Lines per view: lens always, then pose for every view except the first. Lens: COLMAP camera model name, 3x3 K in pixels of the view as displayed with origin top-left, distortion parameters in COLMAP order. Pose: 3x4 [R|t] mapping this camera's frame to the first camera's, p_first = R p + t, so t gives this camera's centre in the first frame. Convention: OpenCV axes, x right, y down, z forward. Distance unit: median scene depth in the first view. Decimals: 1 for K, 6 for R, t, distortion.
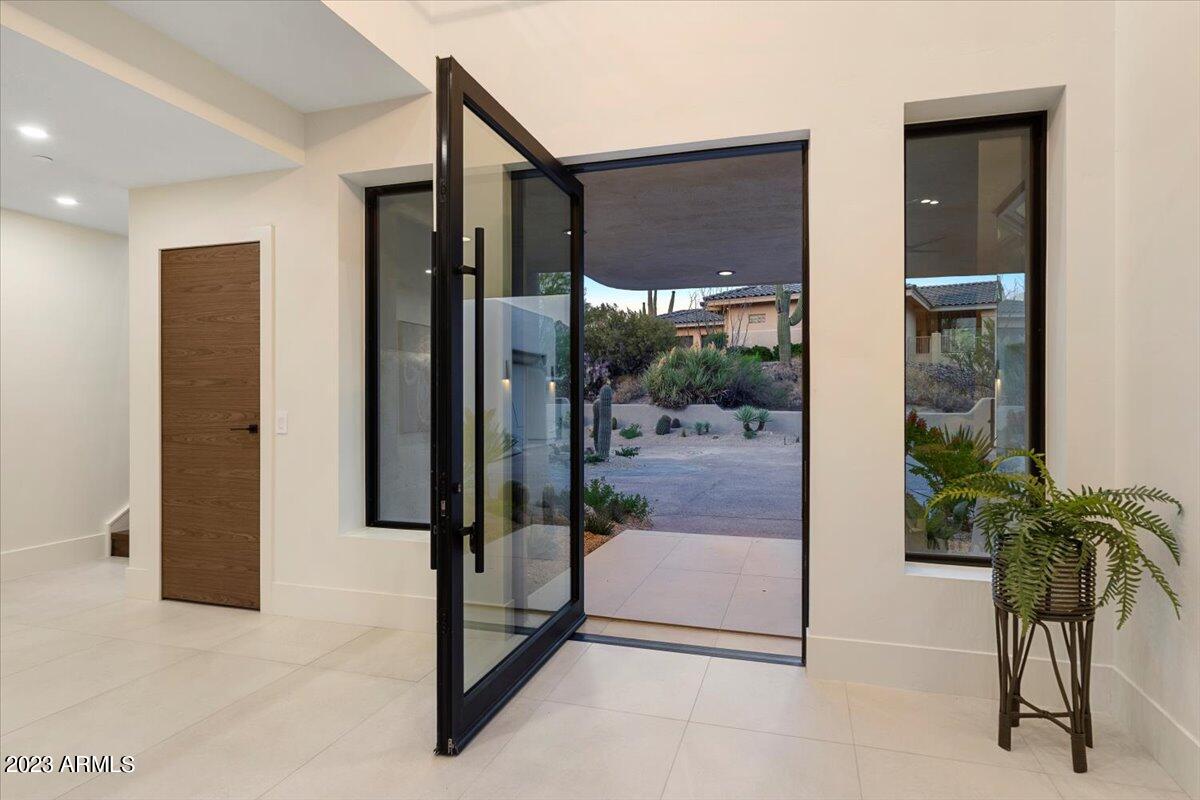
lens RADIAL K [[661.8, 0, 600.0], [0, 661.8, 400.0], [0, 0, 1]] dist [-0.000313, 0.000128]
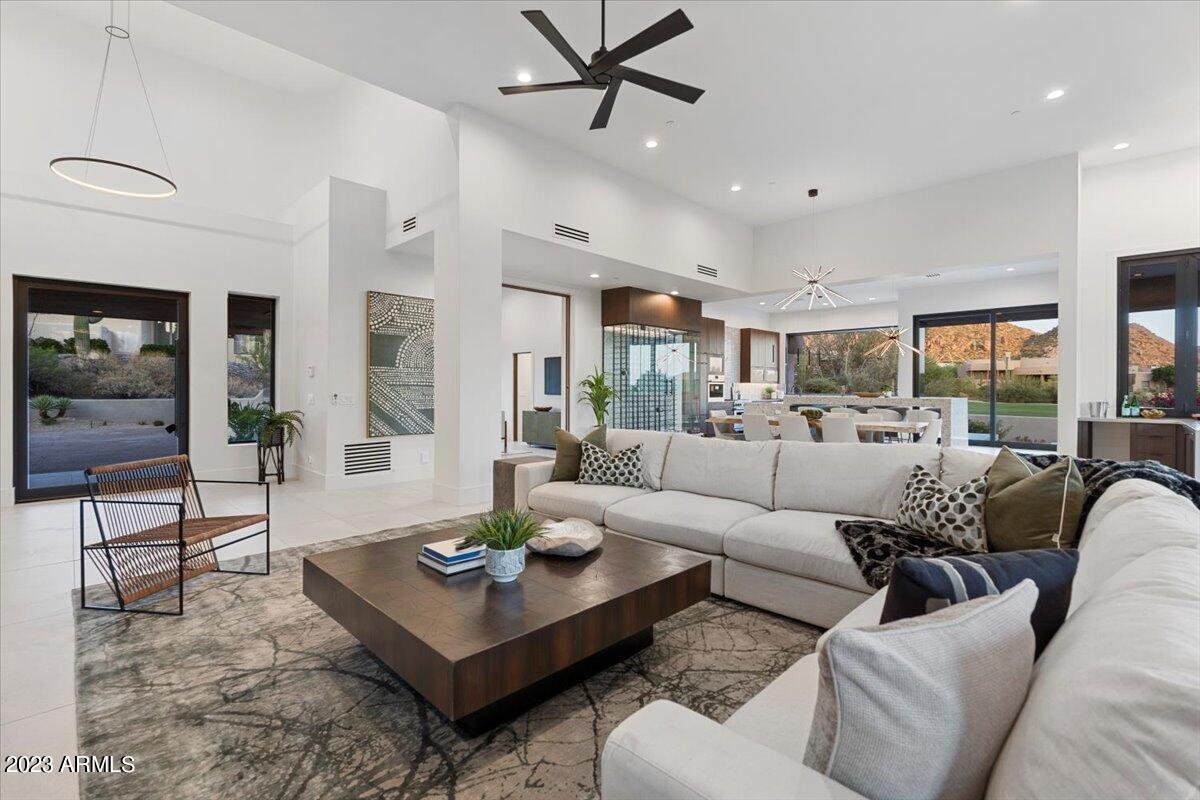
lens RADIAL K [[532.9, 0, 598.8], [0, 532.9, 393.6], [0, 0, 1]] dist [-0.001086, -0.000237]
pose [[0.473085, -0.008248, 0.880978, -0.908850], [0.002326, 0.999964, 0.008113, 0.009143], [-0.881014, -0.001789, 0.473087, -1.702328]]
